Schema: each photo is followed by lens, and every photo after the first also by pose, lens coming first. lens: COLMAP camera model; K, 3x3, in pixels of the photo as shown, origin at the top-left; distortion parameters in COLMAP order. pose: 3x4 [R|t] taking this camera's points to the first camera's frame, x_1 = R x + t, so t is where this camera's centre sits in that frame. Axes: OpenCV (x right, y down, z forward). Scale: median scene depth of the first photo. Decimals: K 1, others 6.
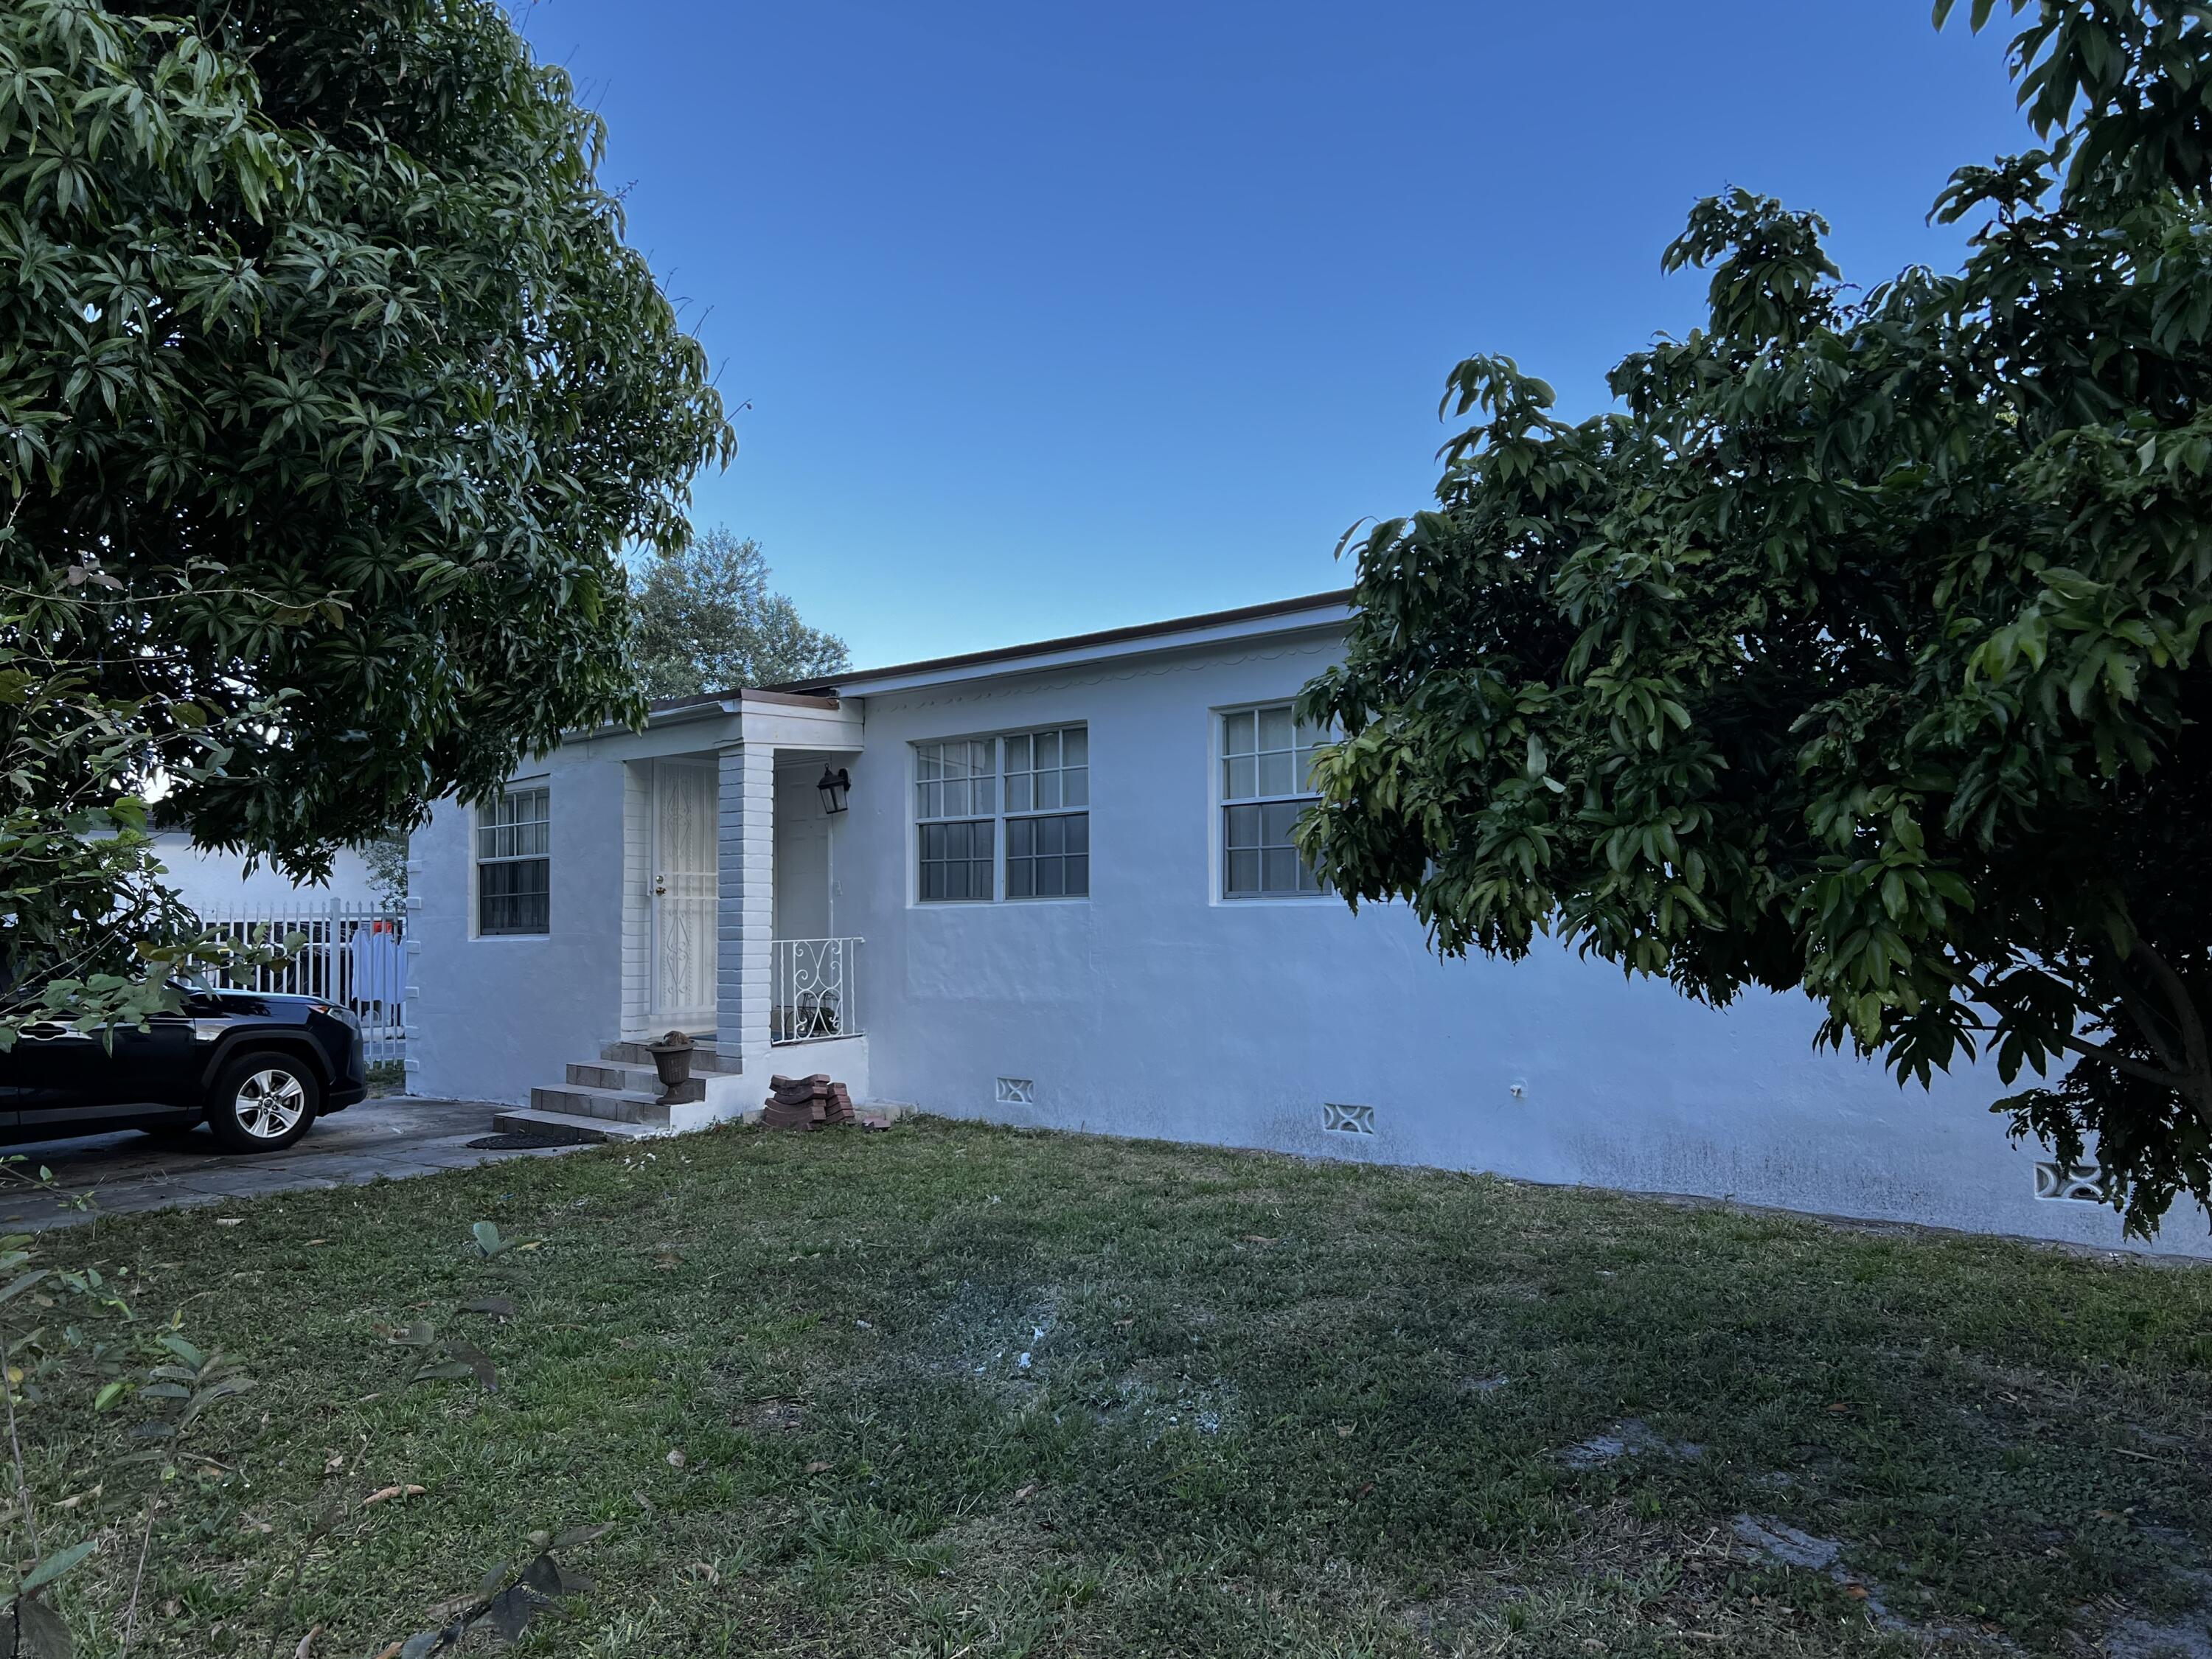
lens RADIAL K [[1621.5, 0, 1126.3], [0, 1621.5, 849.3], [0, 0, 1]] dist [0.025613, -0.029202]
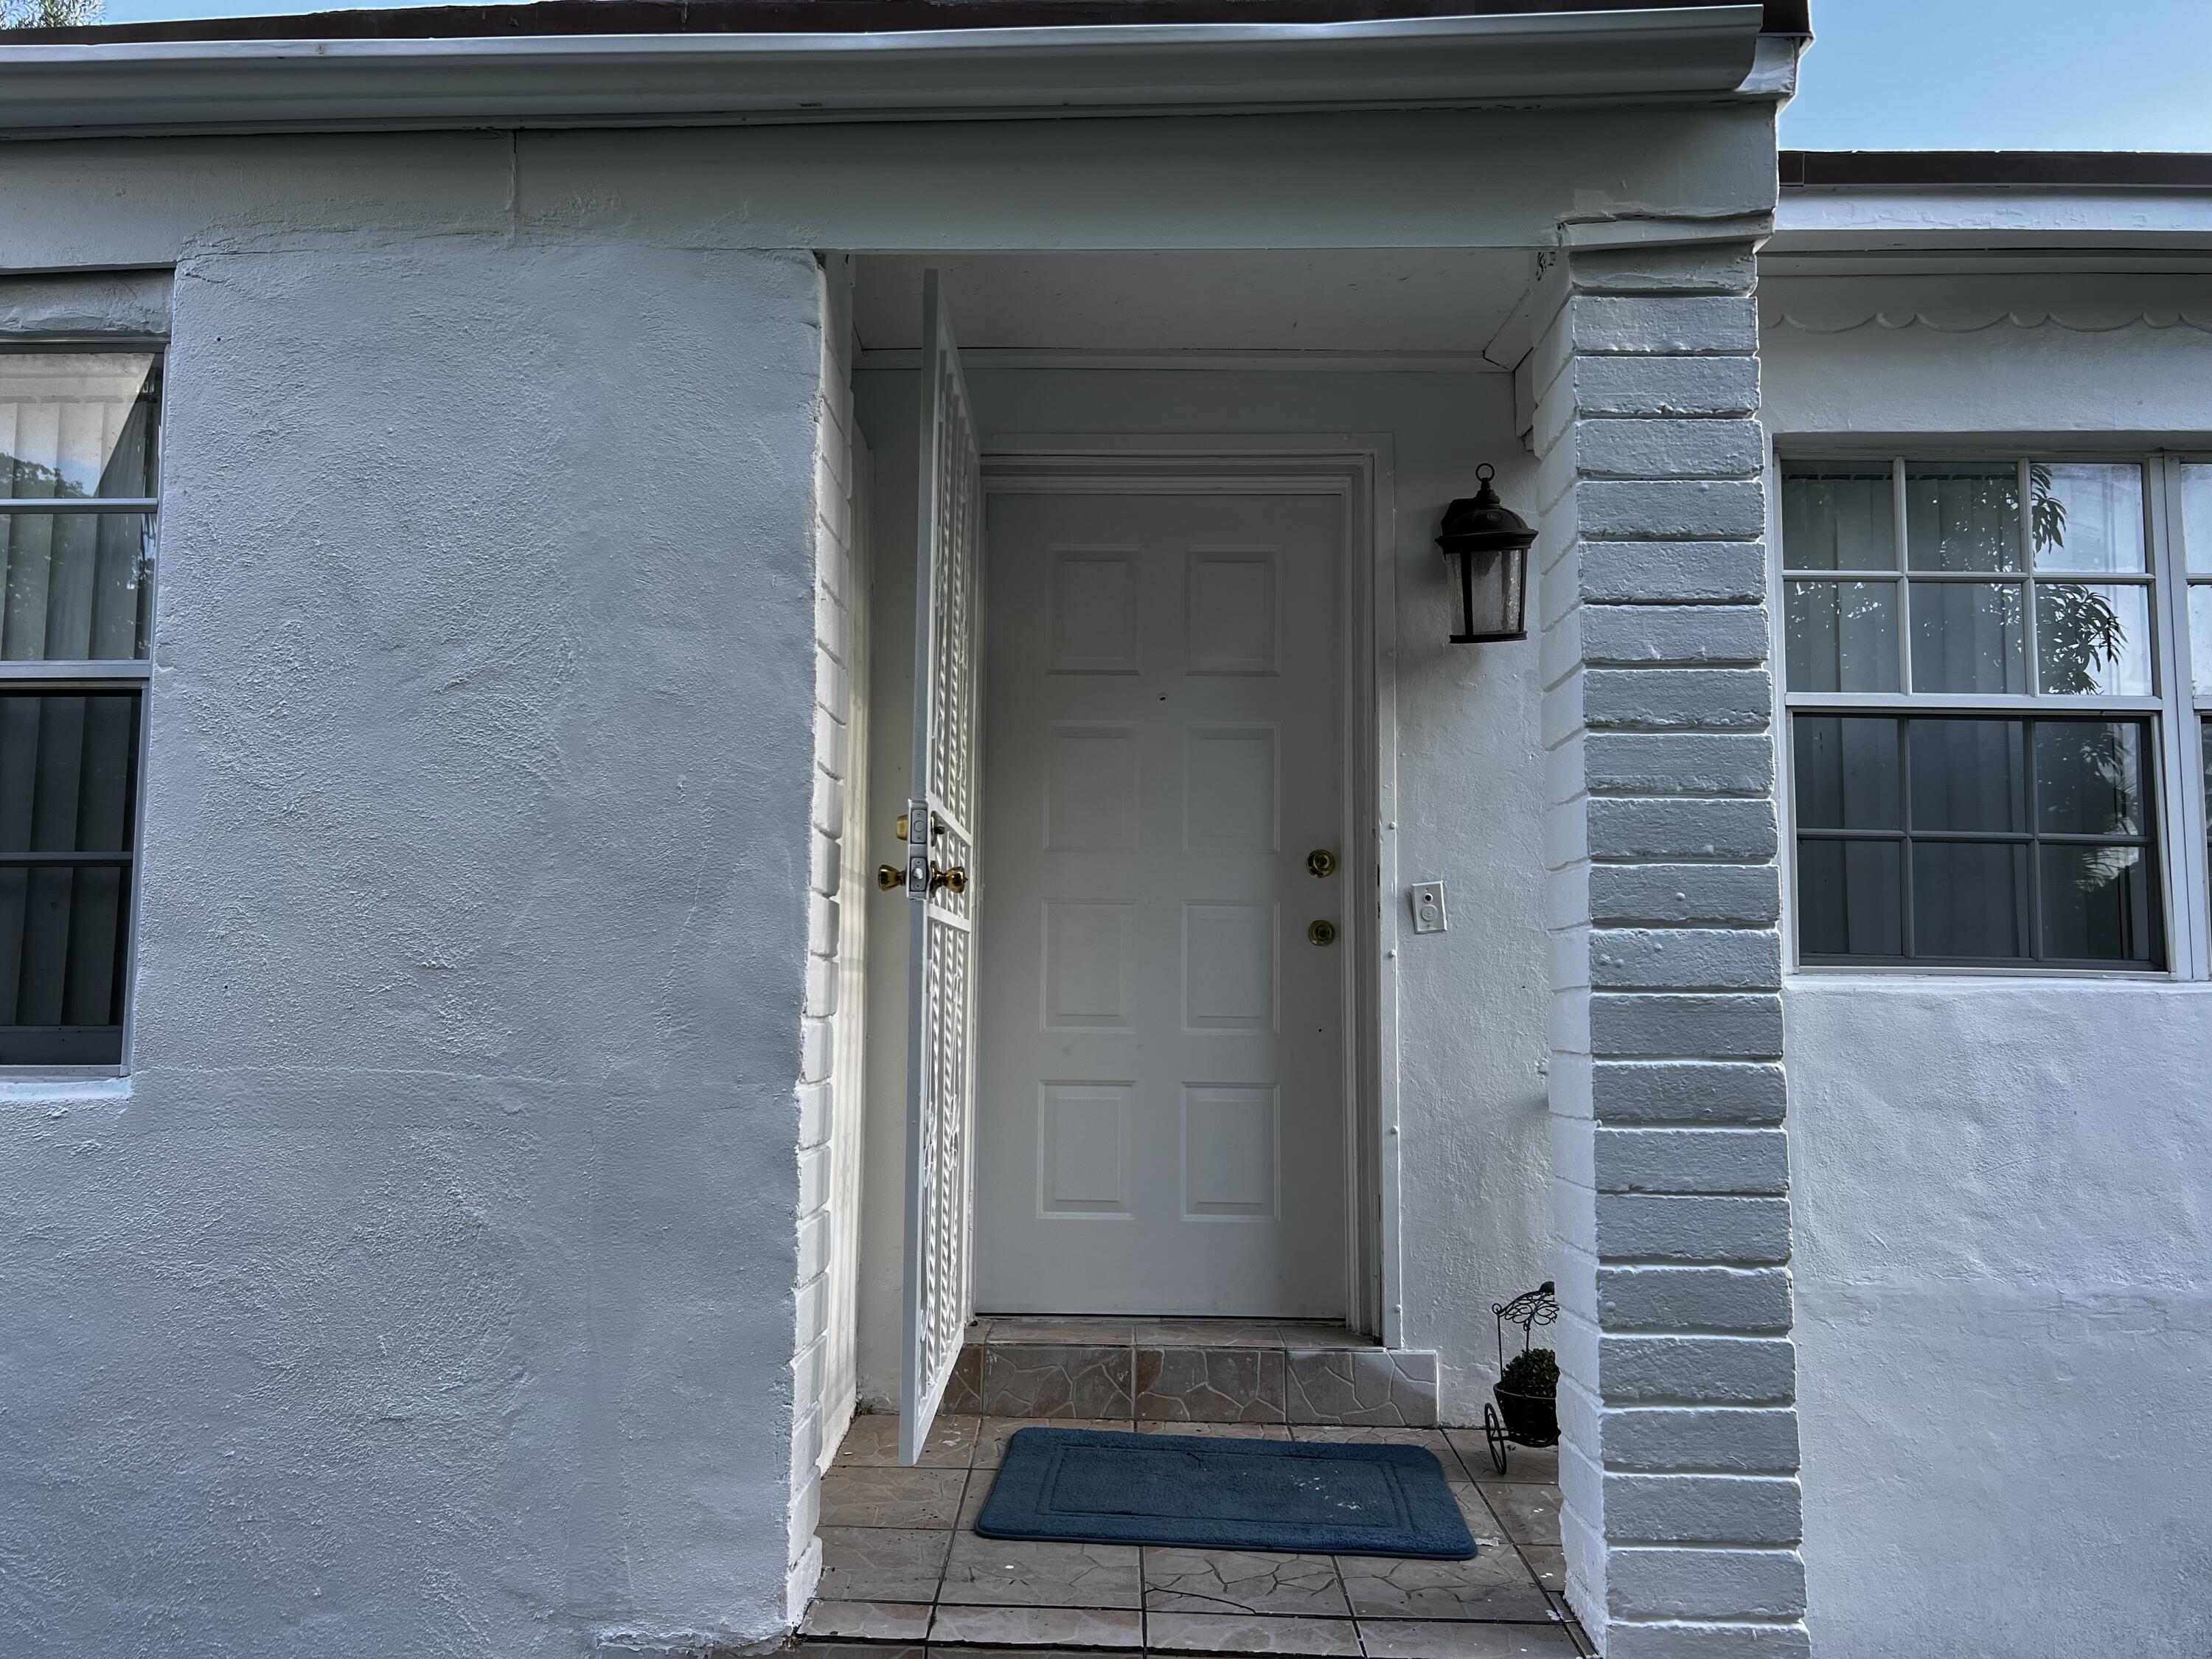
lens RADIAL K [[1621.5, 0, 1100.0], [0, 1621.5, 841.7], [0, 0, 1]] dist [0.025613, -0.029202]
pose [[0.777661, 0.076216, 0.624047, -0.435151], [-0.049138, 0.996956, -0.060526, 0.035236], [-0.626760, 0.016405, 0.779039, 0.871746]]
